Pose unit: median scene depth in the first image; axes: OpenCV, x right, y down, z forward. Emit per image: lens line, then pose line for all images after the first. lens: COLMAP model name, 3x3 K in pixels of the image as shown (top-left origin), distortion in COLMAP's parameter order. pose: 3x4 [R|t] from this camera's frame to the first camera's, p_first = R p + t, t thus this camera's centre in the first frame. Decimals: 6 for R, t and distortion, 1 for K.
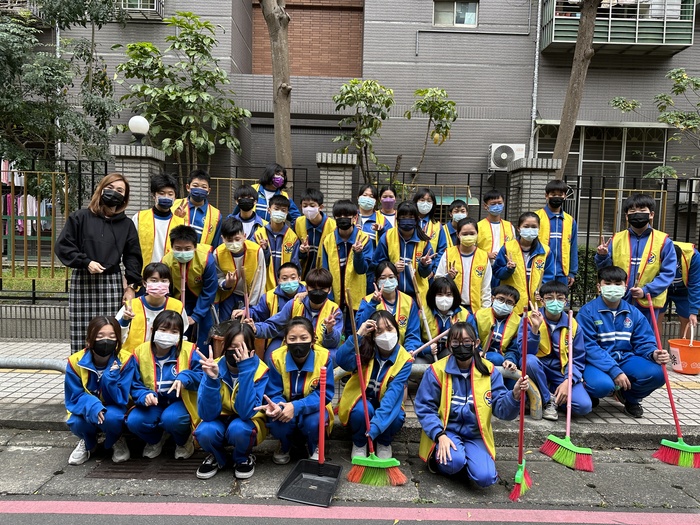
lens RADIAL K [[487.8, 0, 350.1], [0, 487.8, 263.2], [0, 0, 1]] dist [0.037565, -0.015176]
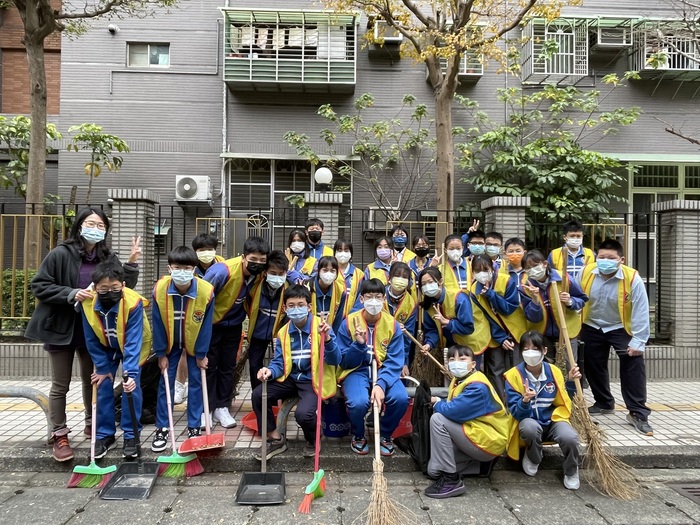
lens RADIAL K [[470.2, 0, 349.9], [0, 470.2, 264.0], [0, 0, 1]] dist [0.029284, -0.001612]
pose [[0.999908, -0.013170, -0.003243, 0.639668], [0.012902, 0.997319, -0.072026, 0.018986], [0.004183, 0.071977, 0.997398, 0.016899]]
